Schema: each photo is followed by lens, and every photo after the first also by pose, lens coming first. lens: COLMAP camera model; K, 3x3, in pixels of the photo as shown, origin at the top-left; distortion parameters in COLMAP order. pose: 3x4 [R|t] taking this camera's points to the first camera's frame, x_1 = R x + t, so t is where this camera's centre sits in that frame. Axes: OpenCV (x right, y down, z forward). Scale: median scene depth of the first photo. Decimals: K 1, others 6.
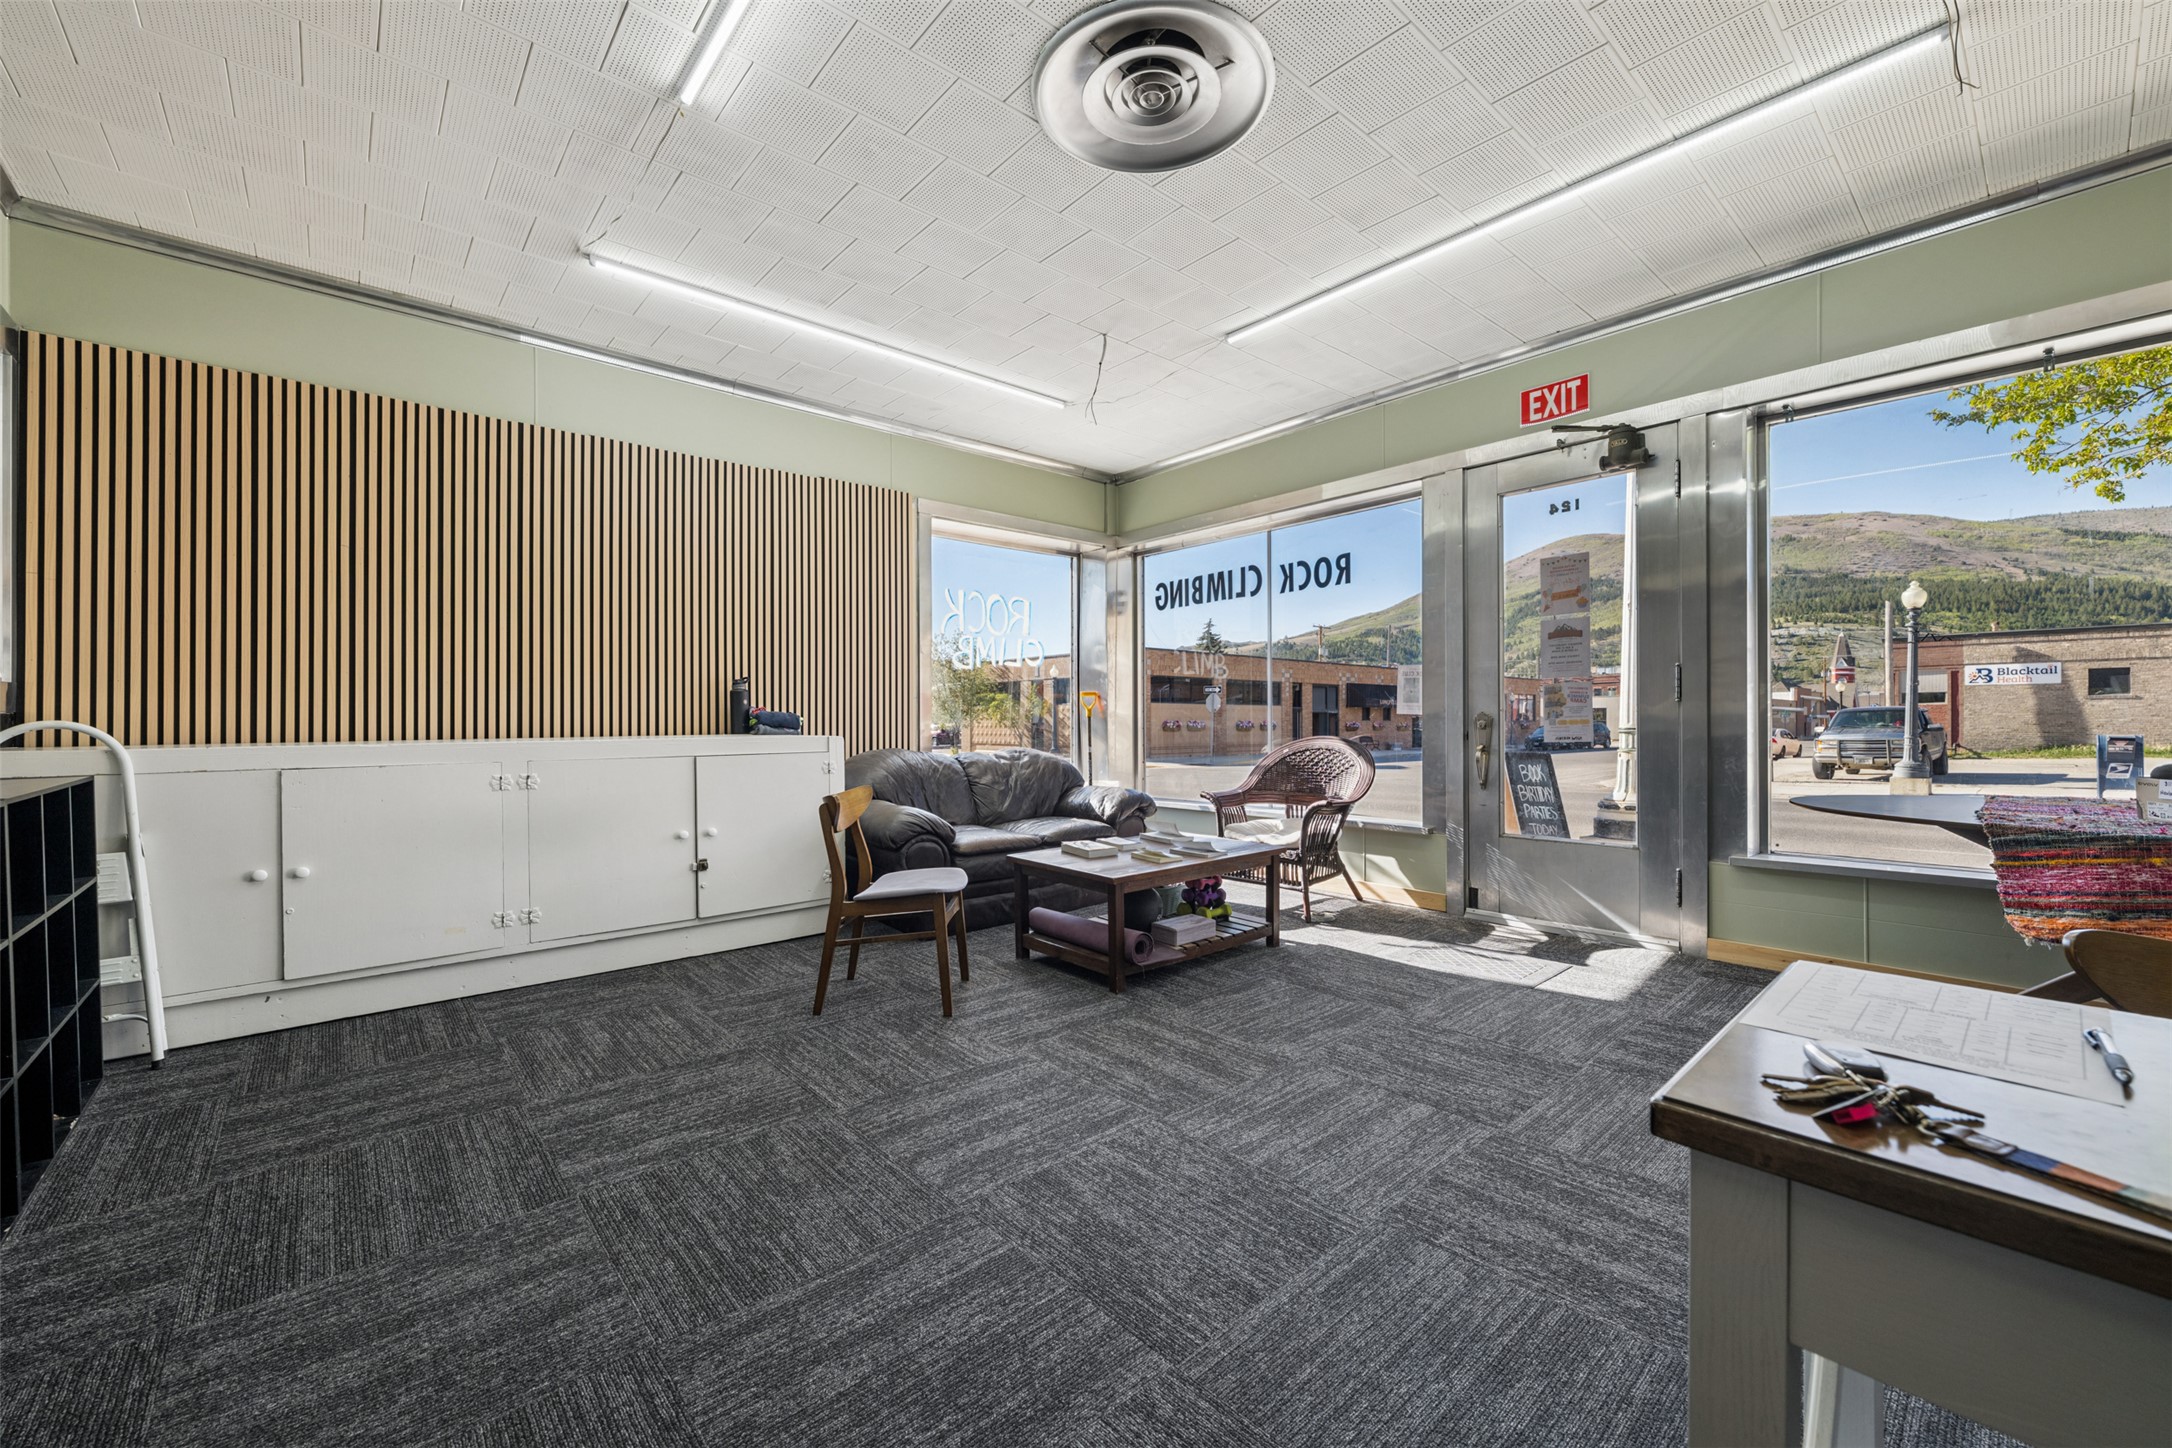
lens RADIAL K [[869.3, 0, 1086.0], [0, 869.3, 724.0], [0, 0, 1]] dist [-0.000007, -0.000072]
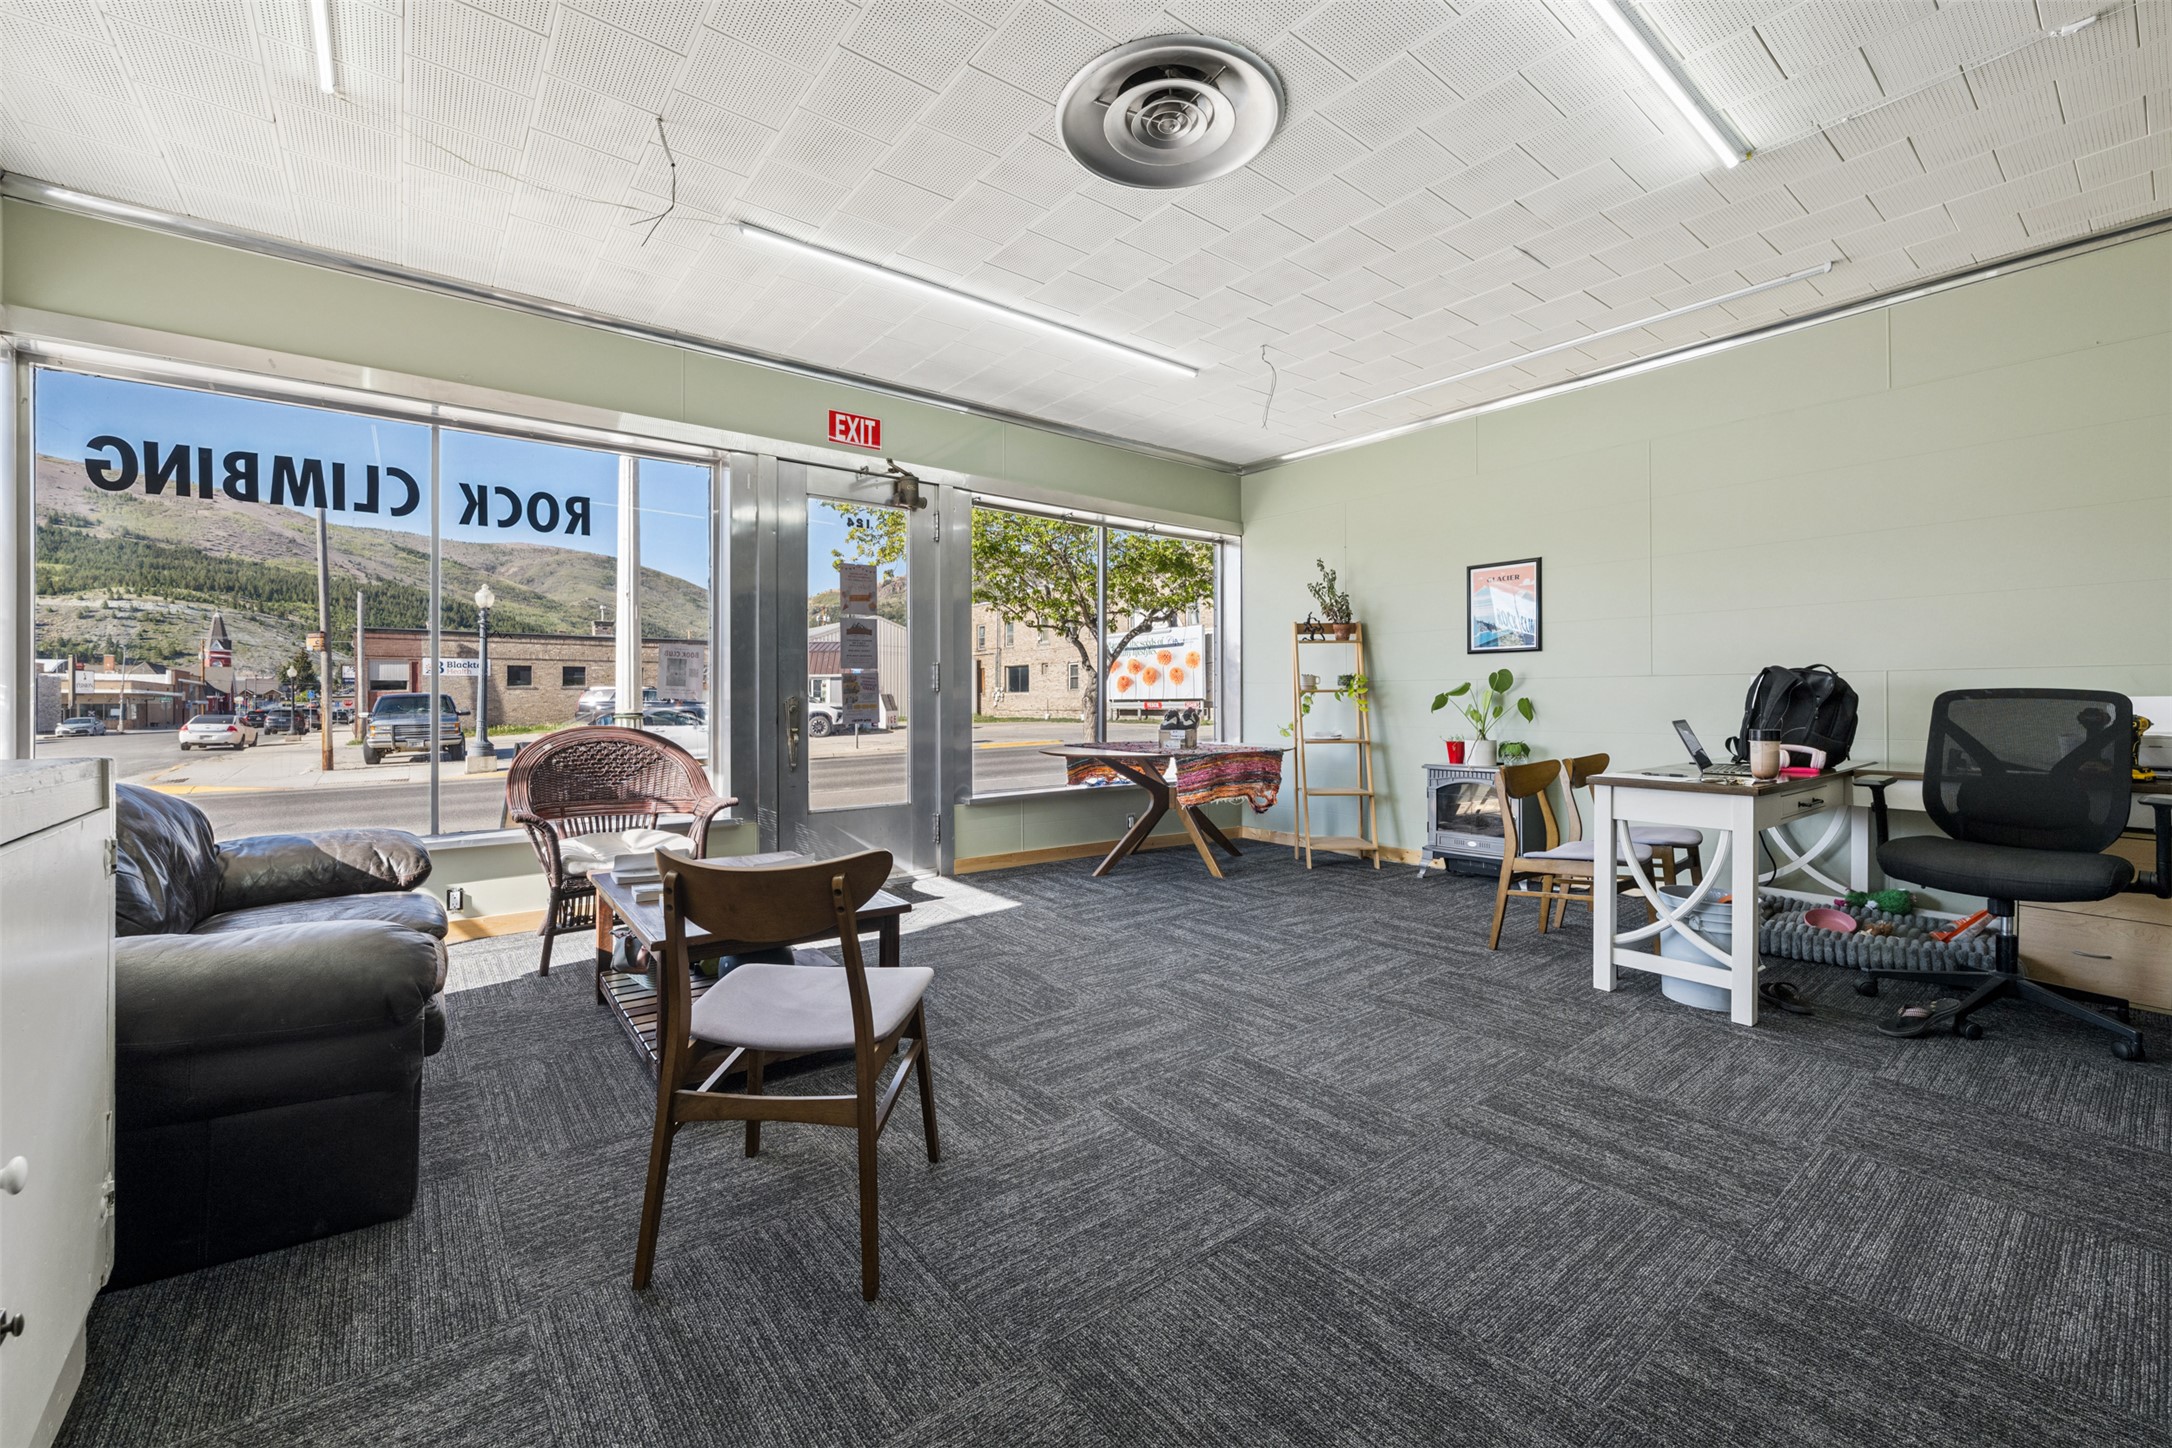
lens RADIAL K [[865.8, 0, 1083.3], [0, 865.8, 698.0], [0, 0, 1]] dist [-0.000580, -0.000100]
pose [[0.056399, 0.006549, 0.998387, -0.732821], [0.007135, 0.999950, -0.006962, -0.004221], [-0.998383, 0.007516, 0.056350, 0.776454]]
